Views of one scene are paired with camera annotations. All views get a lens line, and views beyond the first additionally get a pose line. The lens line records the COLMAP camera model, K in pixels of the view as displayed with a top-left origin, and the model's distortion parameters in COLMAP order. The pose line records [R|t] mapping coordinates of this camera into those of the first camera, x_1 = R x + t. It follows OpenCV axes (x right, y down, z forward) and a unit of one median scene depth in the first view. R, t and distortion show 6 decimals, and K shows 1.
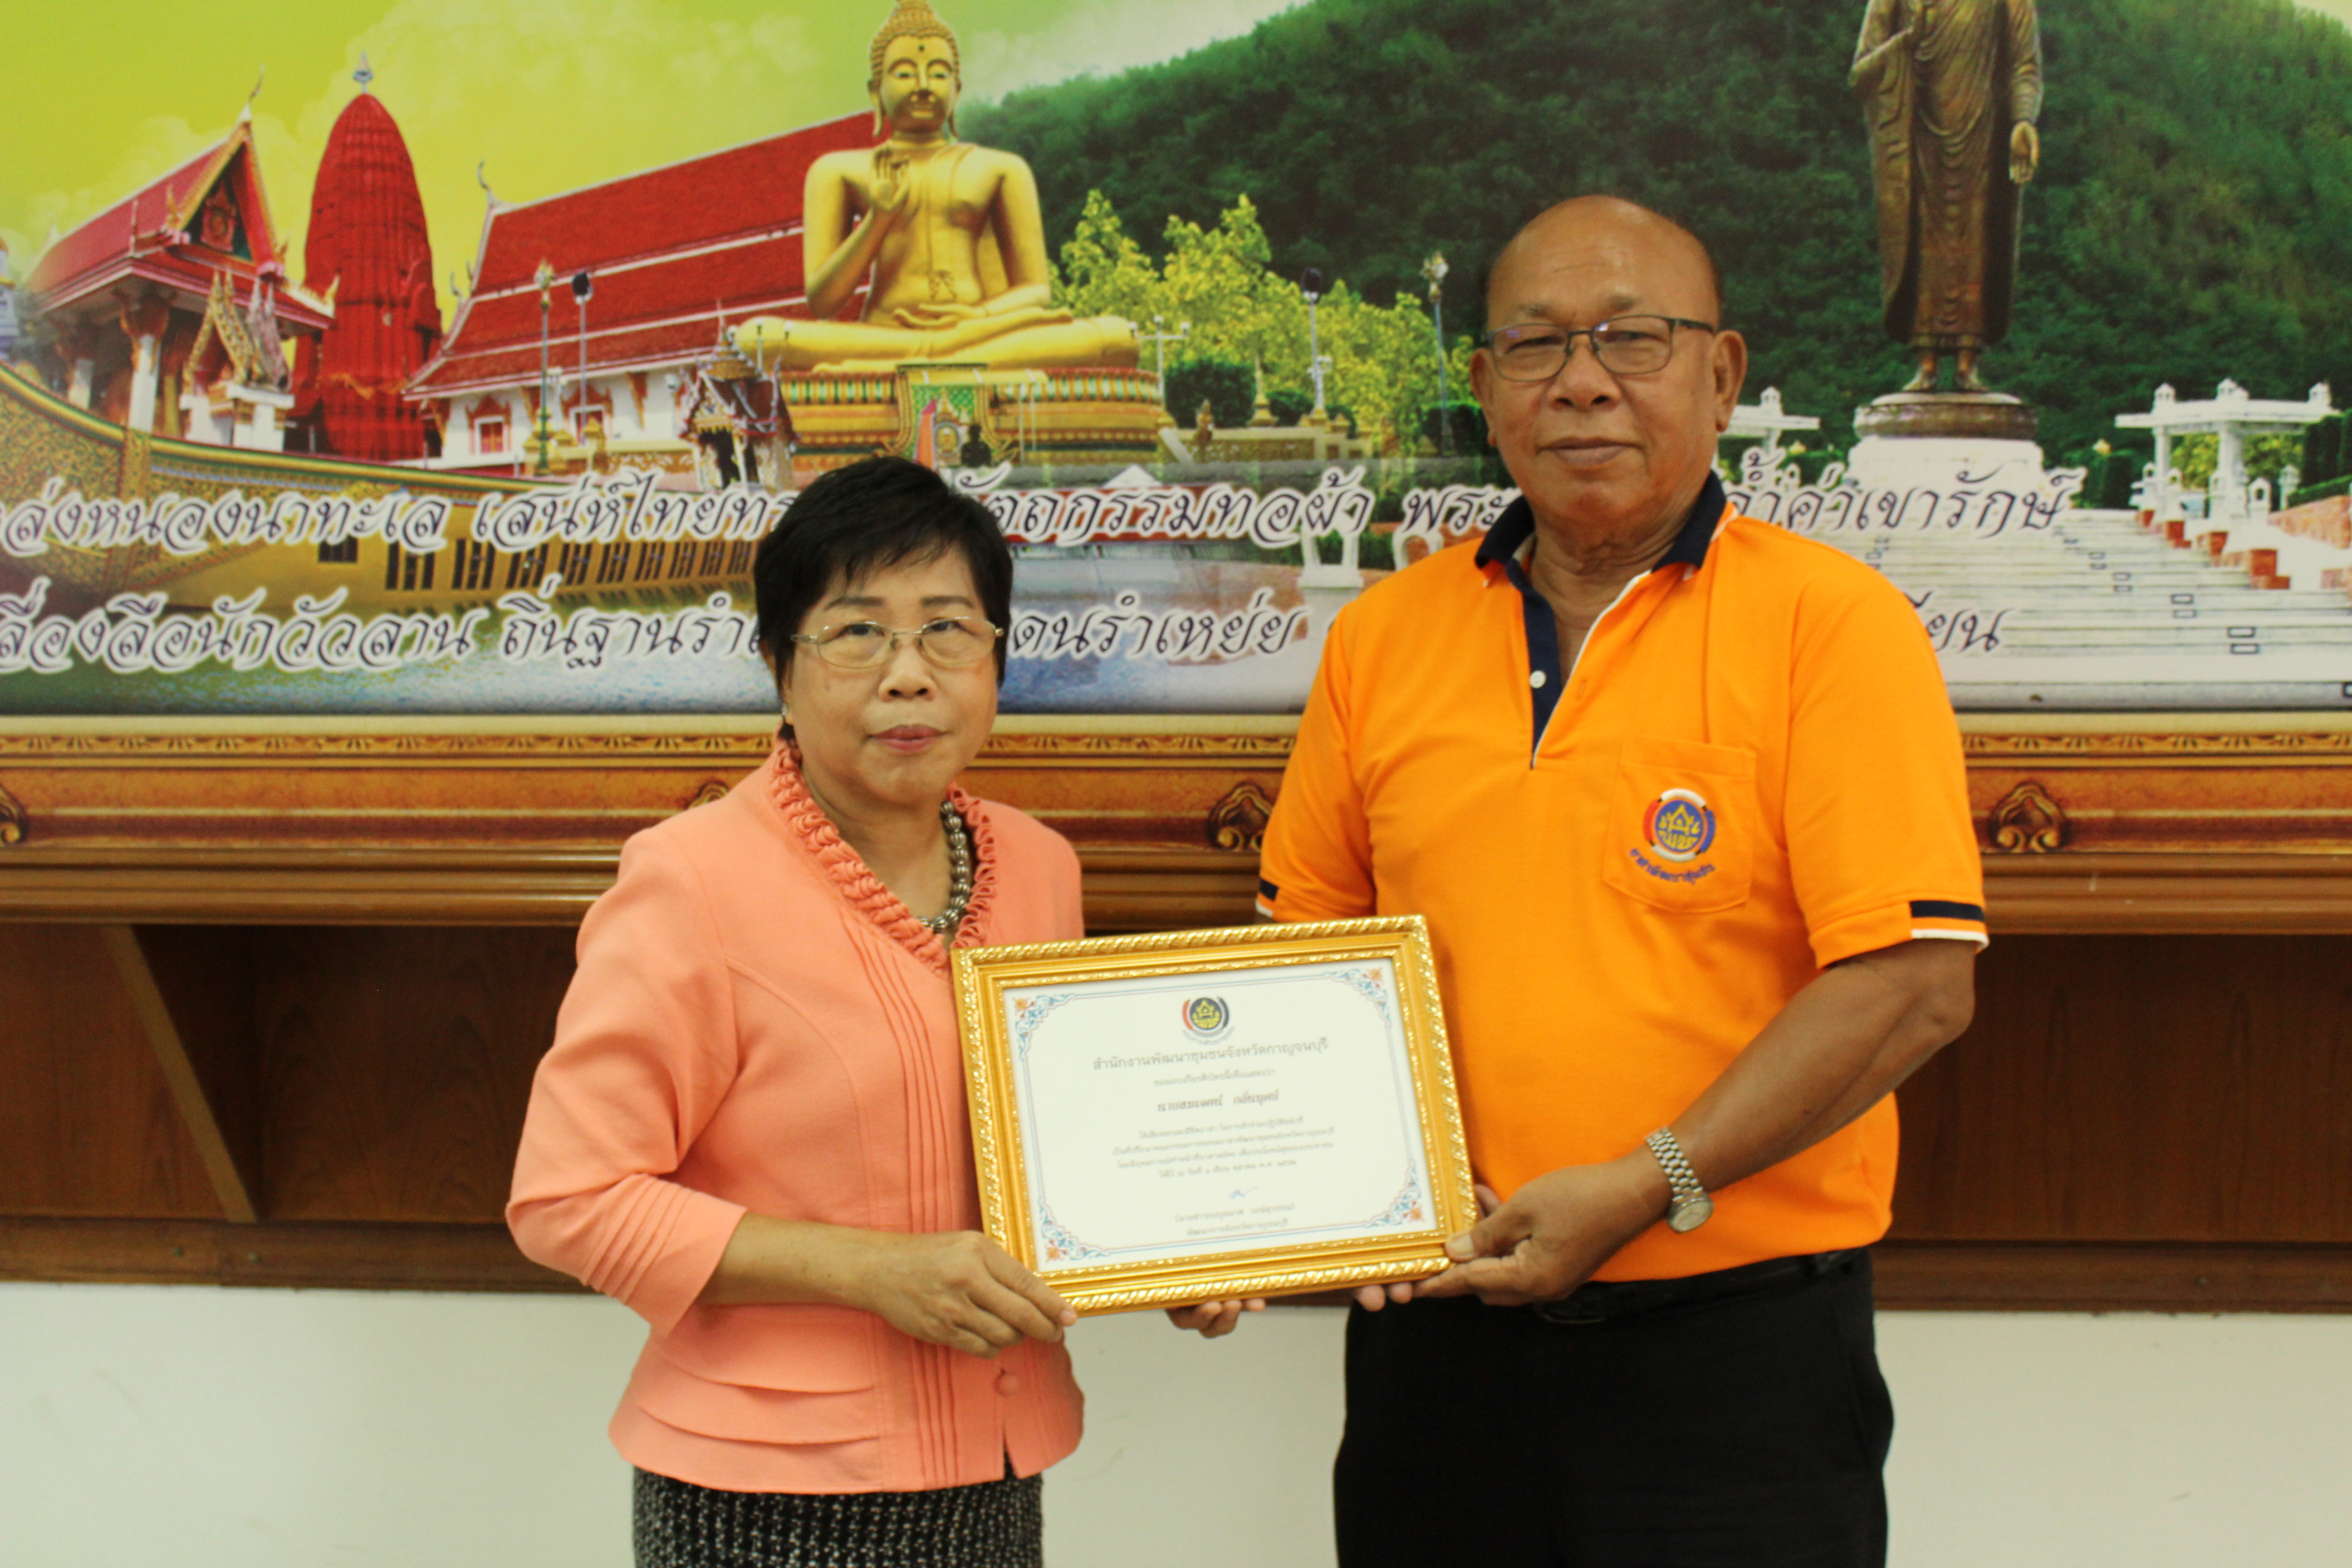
lens RADIAL K [[2766.3, 0, 1171.4], [0, 2766.3, 769.2], [0, 0, 1]] dist [-0.055129, 0.000000]
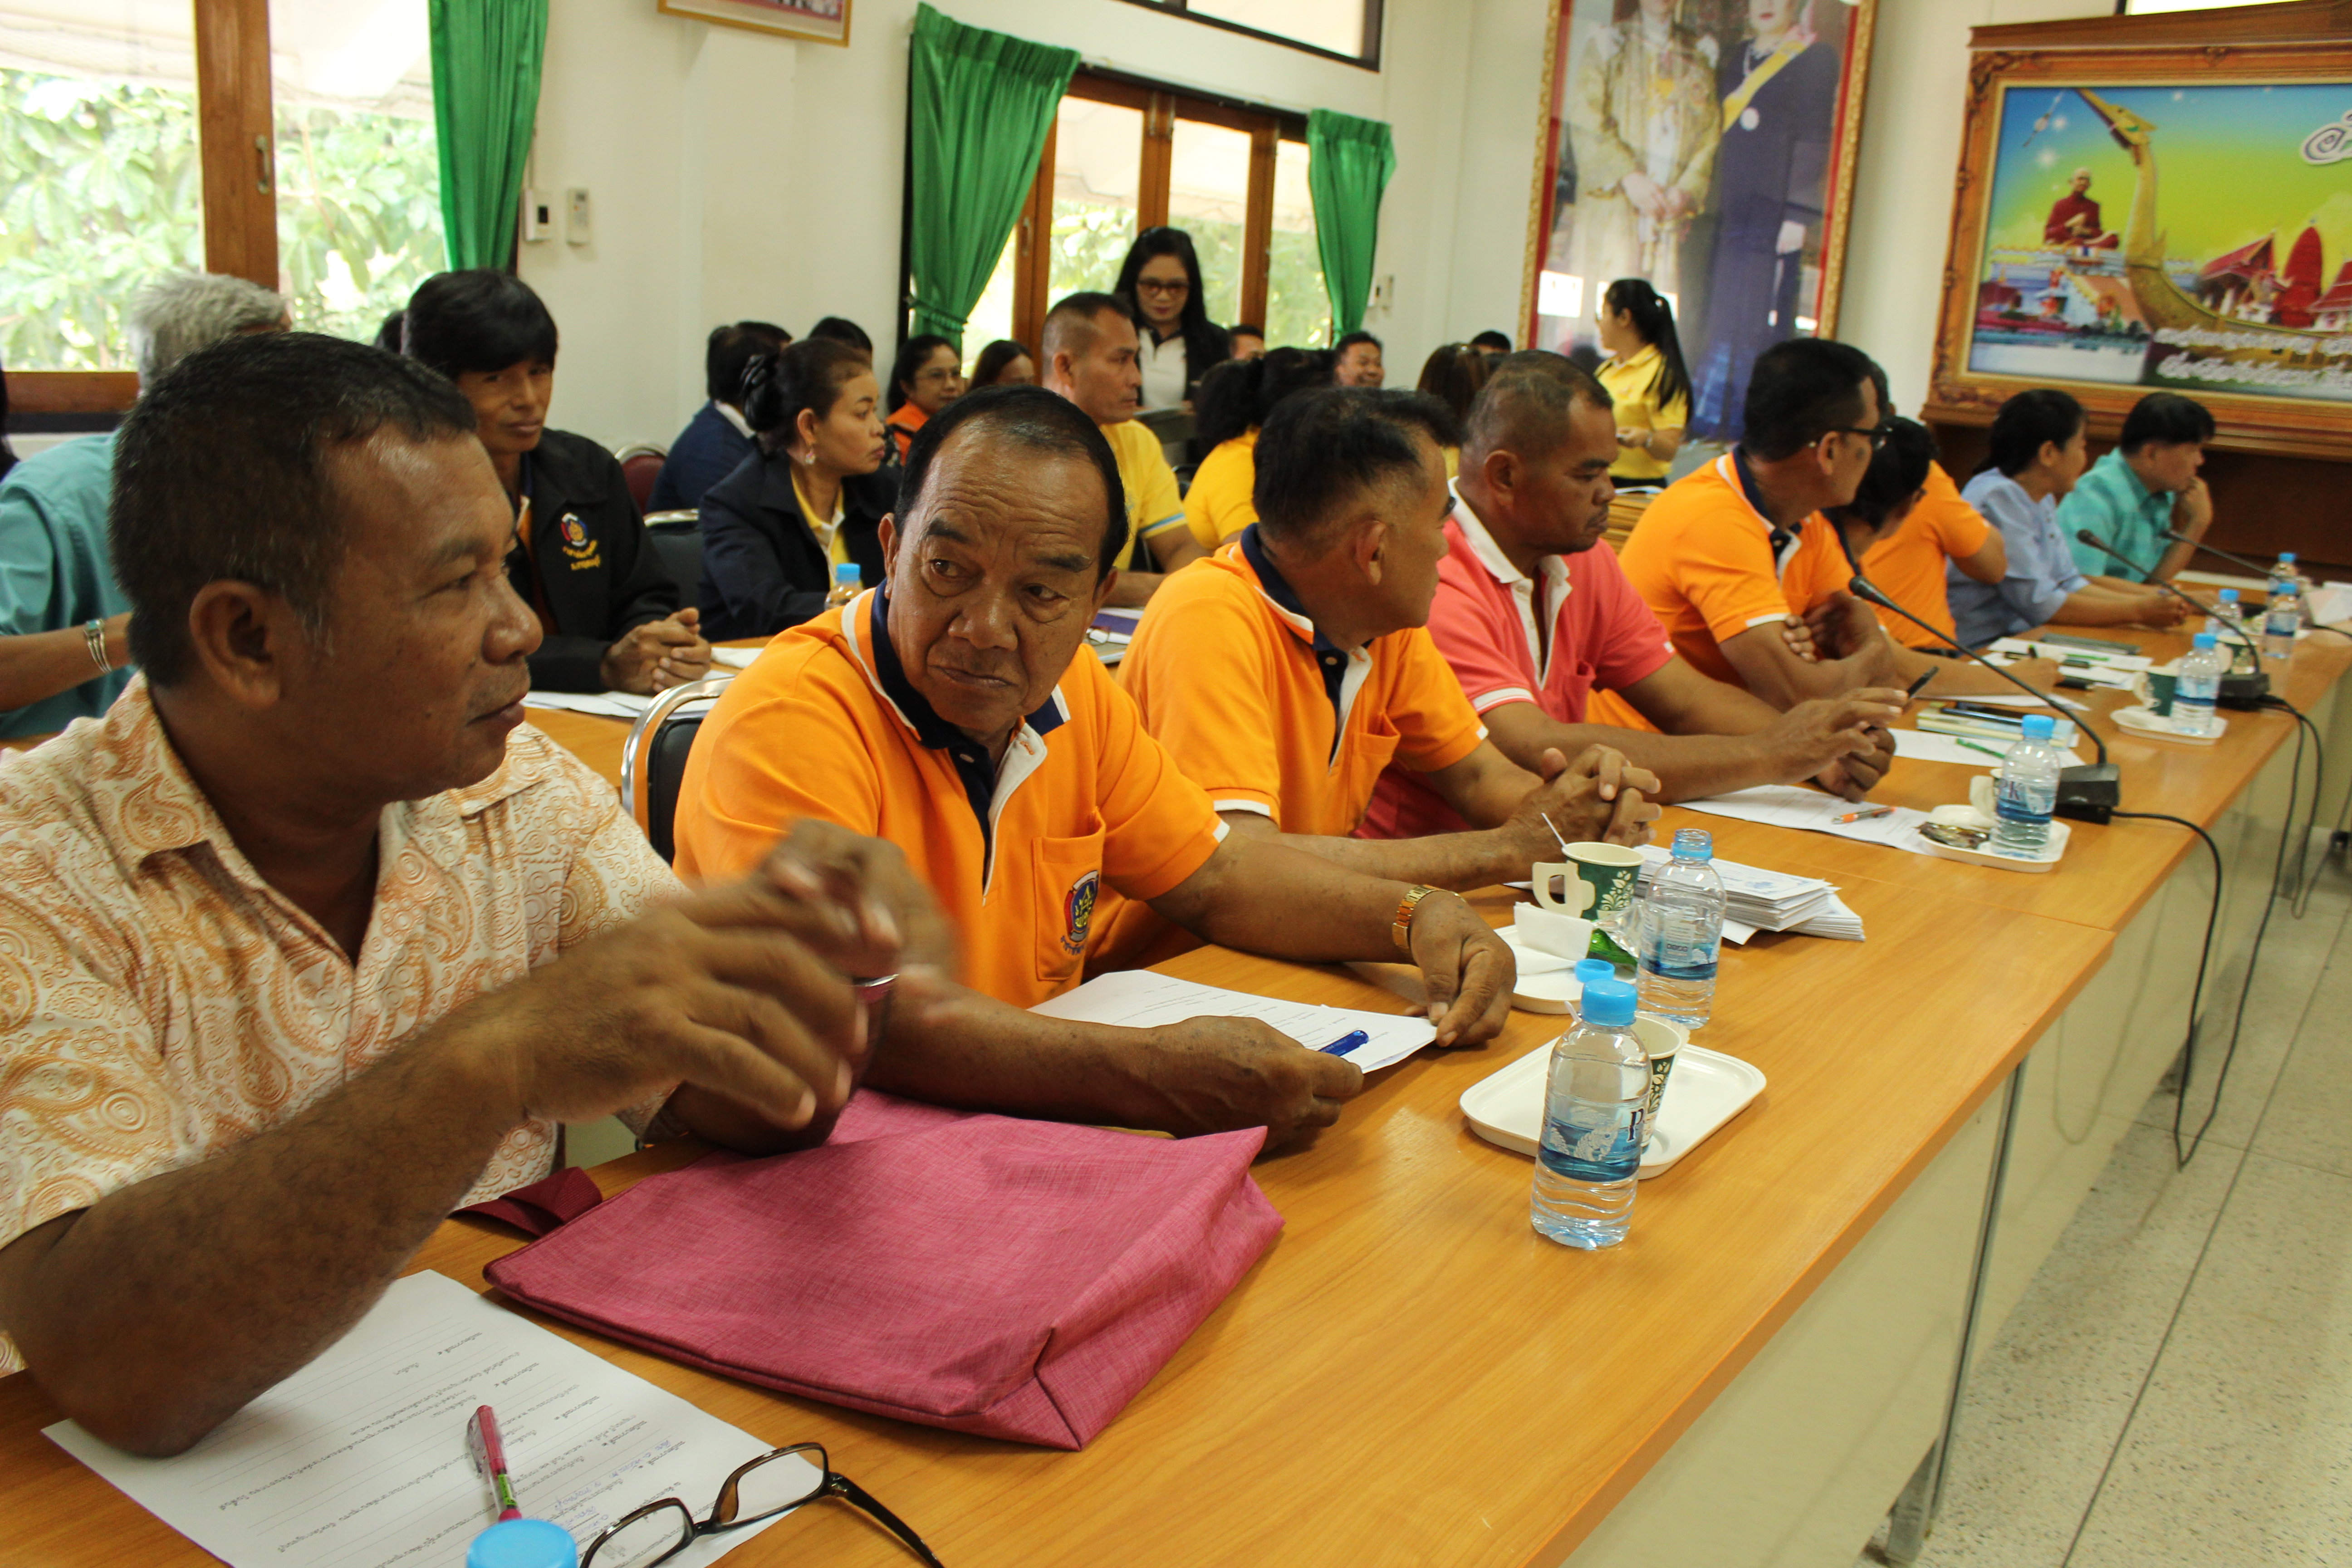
lens RADIAL K [[1933.9, 0, 1169.8], [0, 1933.9, 774.8], [0, 0, 1]] dist [-0.154568, 0.127231]
pose [[0.836083, 0.182067, -0.517510, -0.157959], [-0.121761, 0.981381, 0.148547, 0.295327], [0.534920, -0.061185, 0.842684, -1.962433]]
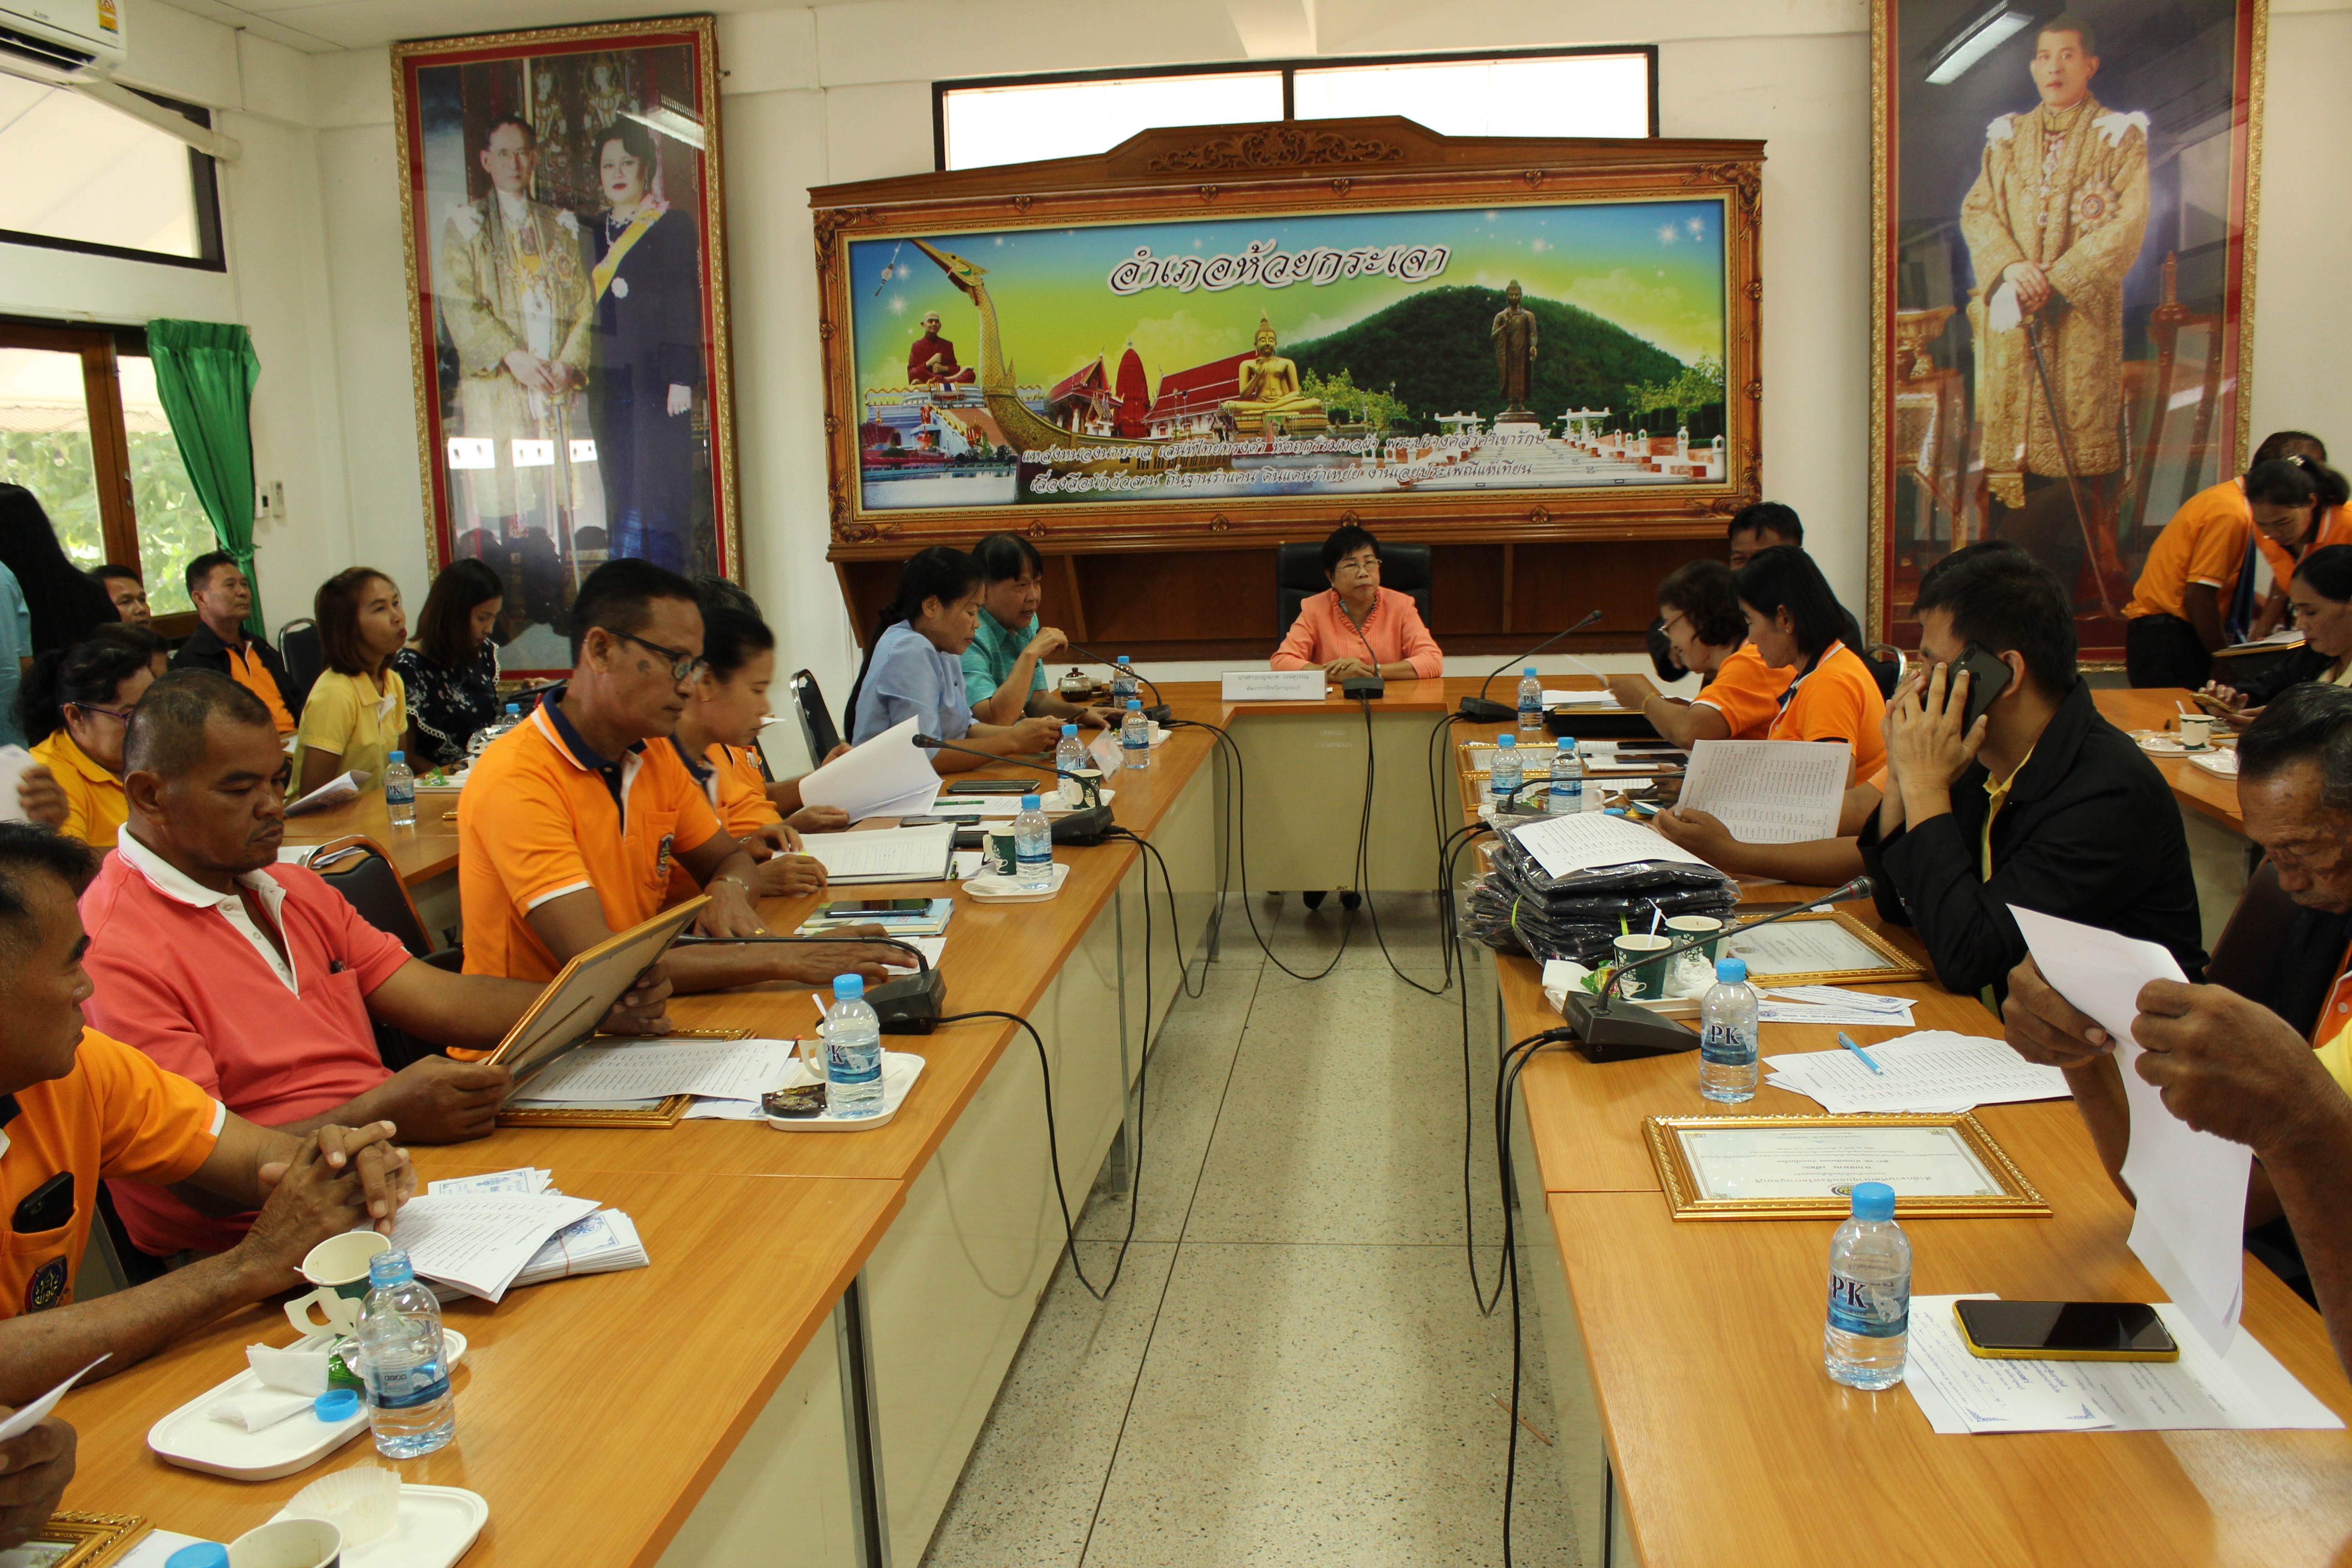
lens RADIAL K [[1933.9, 0, 1168.4], [0, 1933.9, 783.6], [0, 0, 1]] dist [-0.154568, 0.127231]
pose [[0.997202, -0.017859, -0.072590, -0.041207], [0.023071, 0.997167, 0.071597, 0.198246], [0.071106, -0.073071, 0.994789, -1.898767]]
